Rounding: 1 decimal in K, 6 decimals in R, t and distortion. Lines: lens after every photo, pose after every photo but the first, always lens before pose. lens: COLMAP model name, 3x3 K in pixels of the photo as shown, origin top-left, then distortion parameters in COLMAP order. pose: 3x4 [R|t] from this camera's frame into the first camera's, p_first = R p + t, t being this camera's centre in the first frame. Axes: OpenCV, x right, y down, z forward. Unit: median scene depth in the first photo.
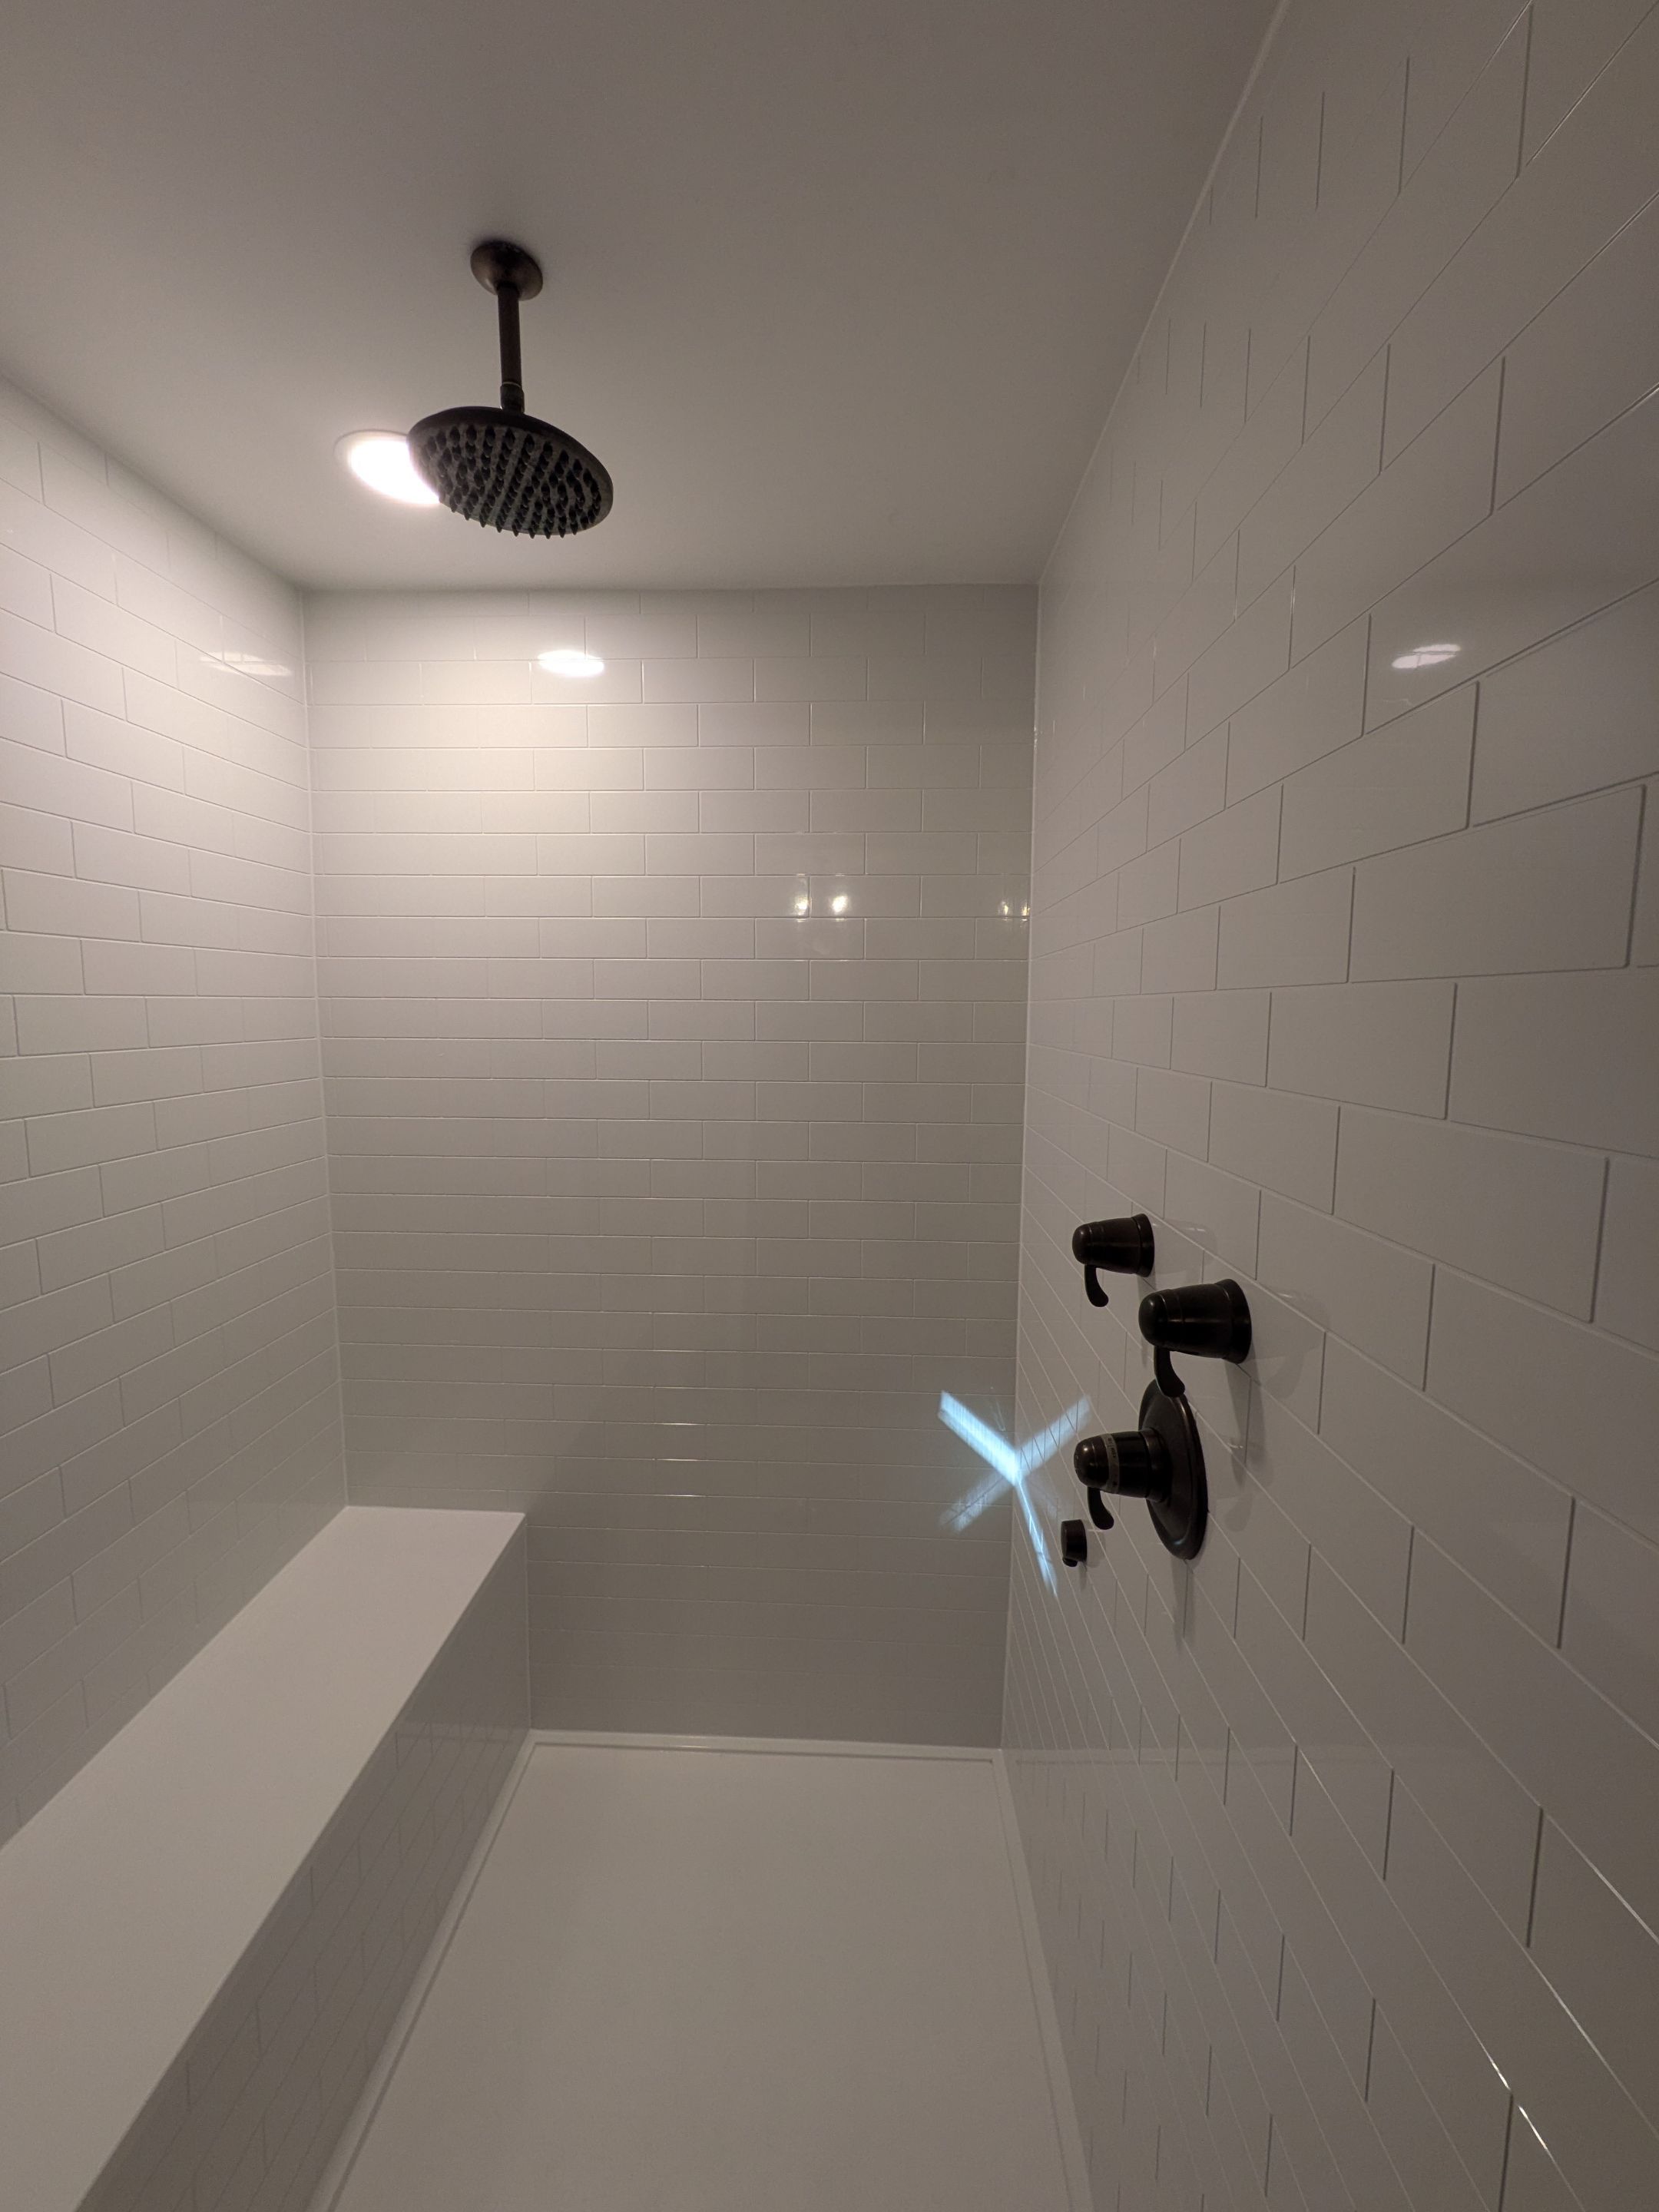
lens RADIAL K [[868.2, 0, 829.5], [0, 868.2, 1106.0], [0, 0, 1]] dist [0.000322, 0.000020]
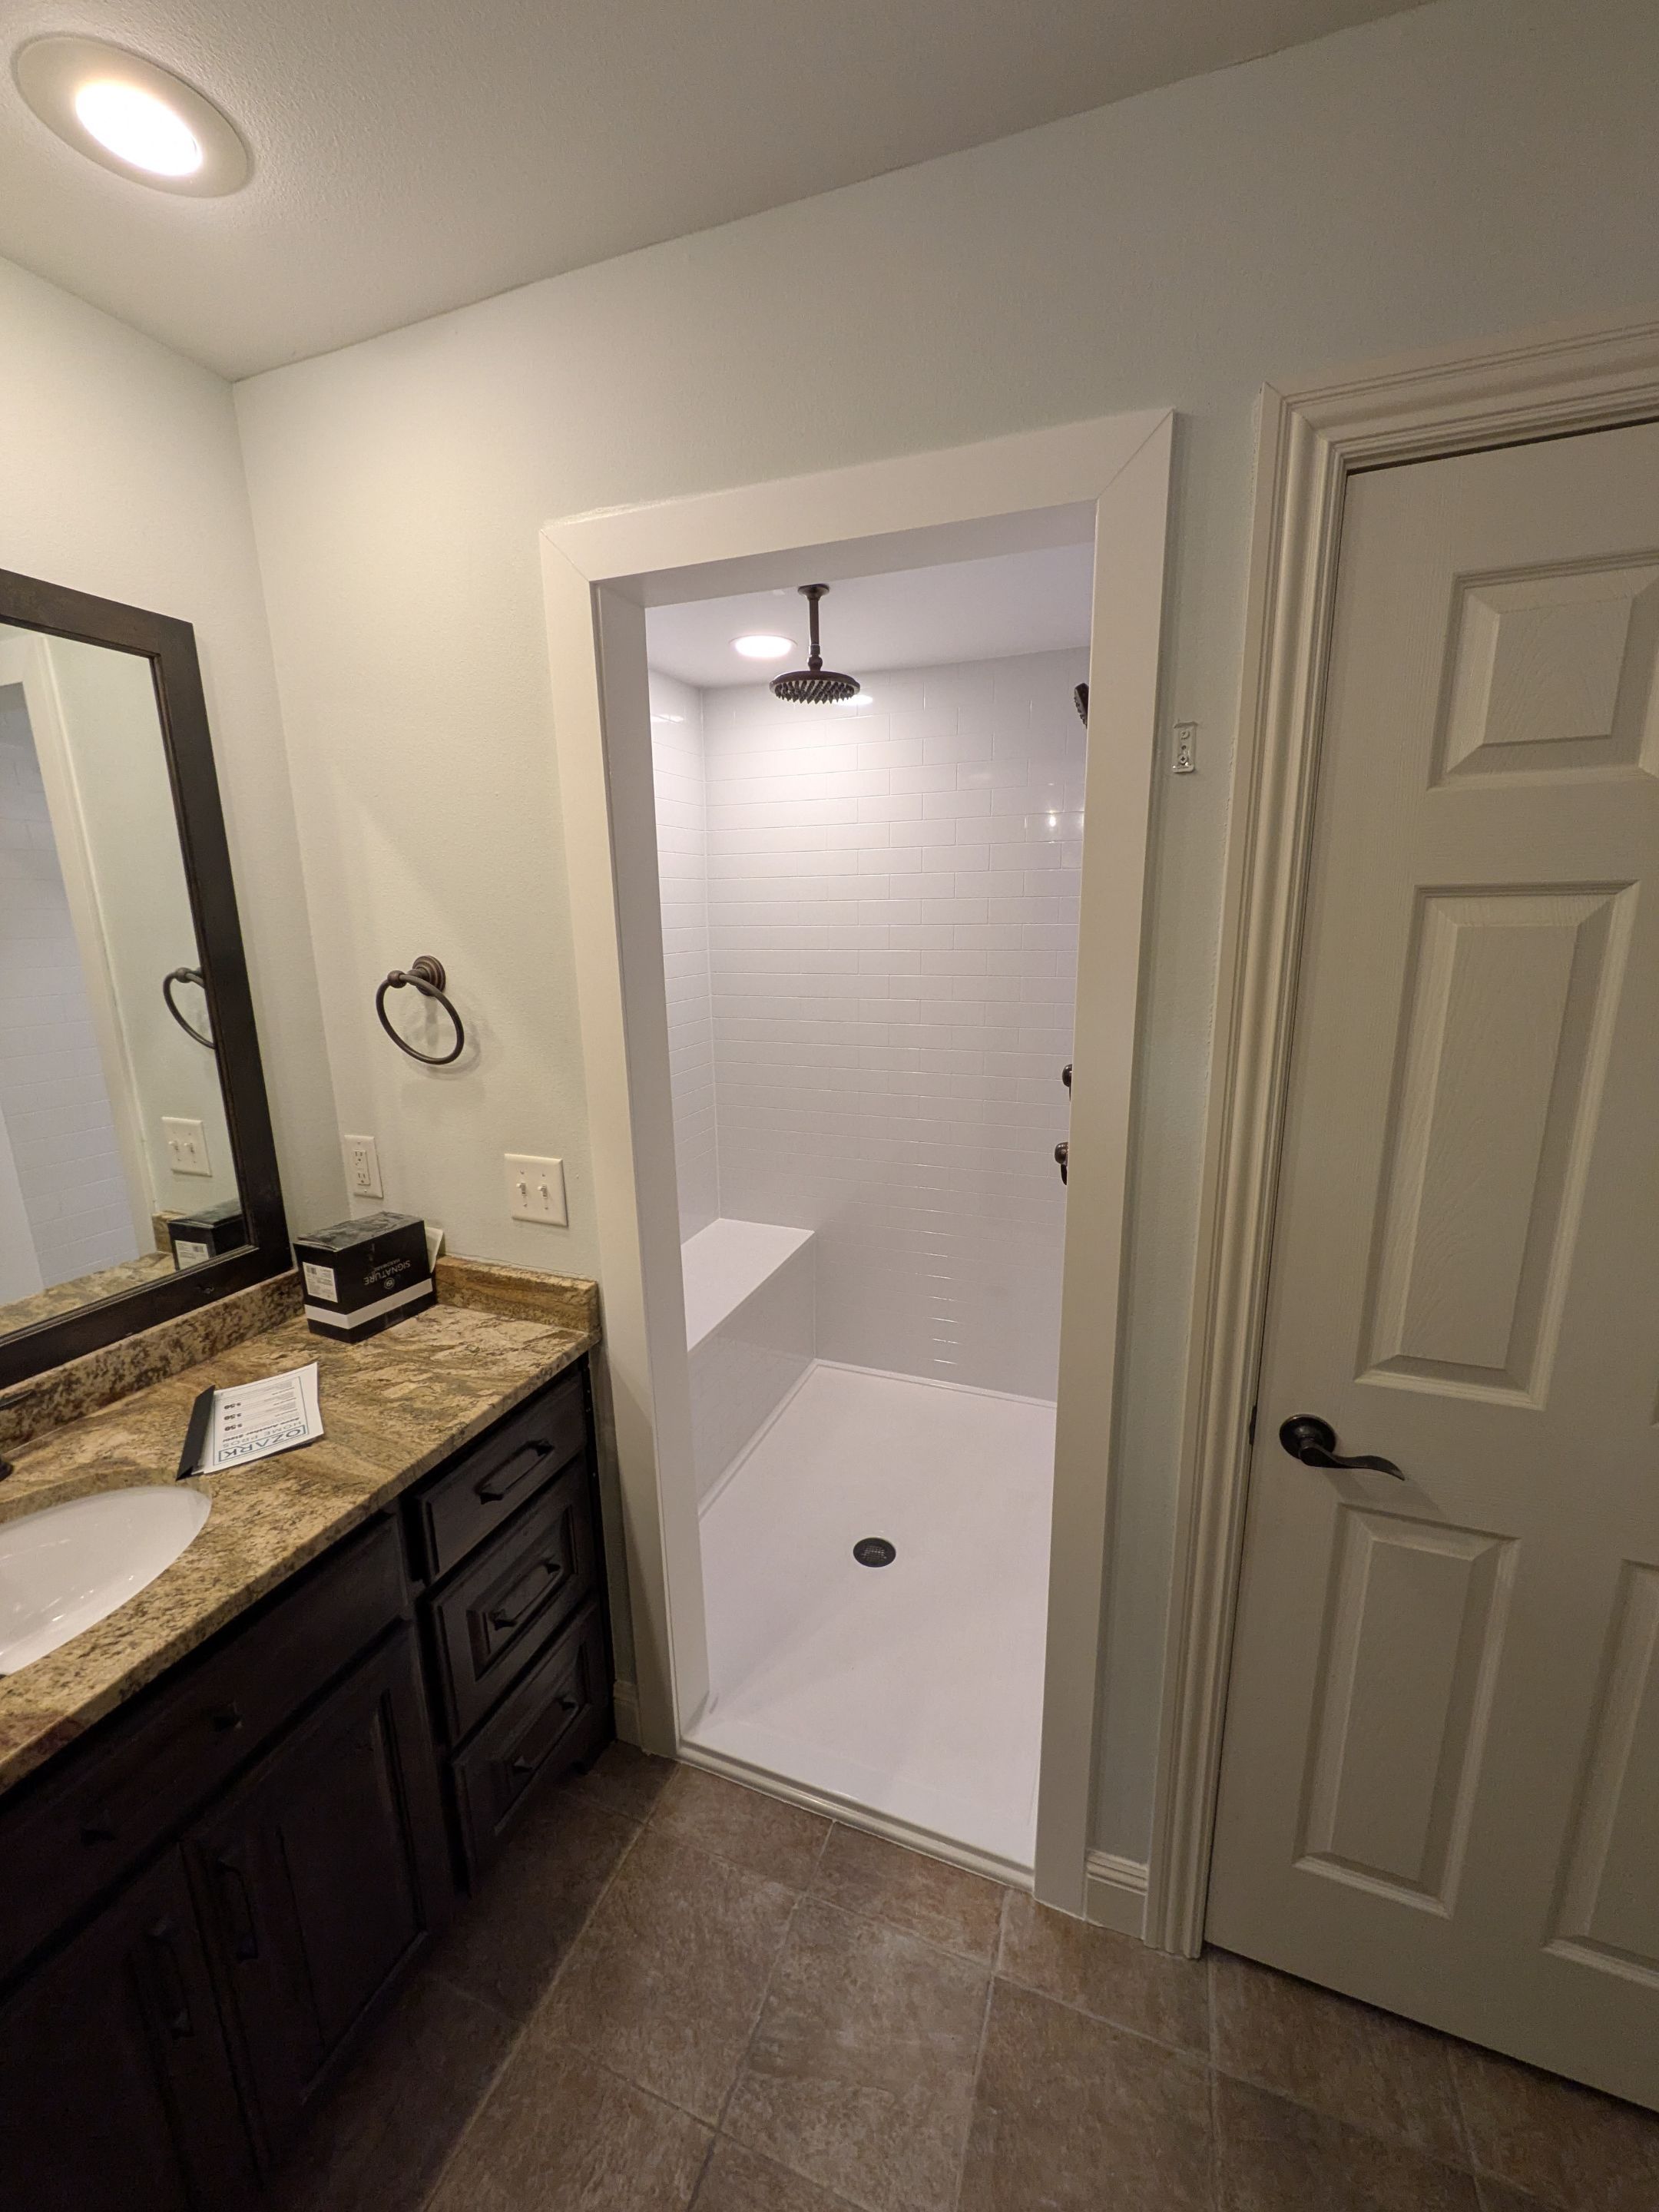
lens RADIAL K [[868.2, 0, 829.5], [0, 868.2, 1106.0], [0, 0, 1]] dist [0.000322, 0.000020]
pose [[0.948596, 0.050726, -0.312397, 0.218091], [-0.014428, 0.992977, 0.117425, 0.017070], [0.316159, -0.106881, 0.942666, -0.620503]]
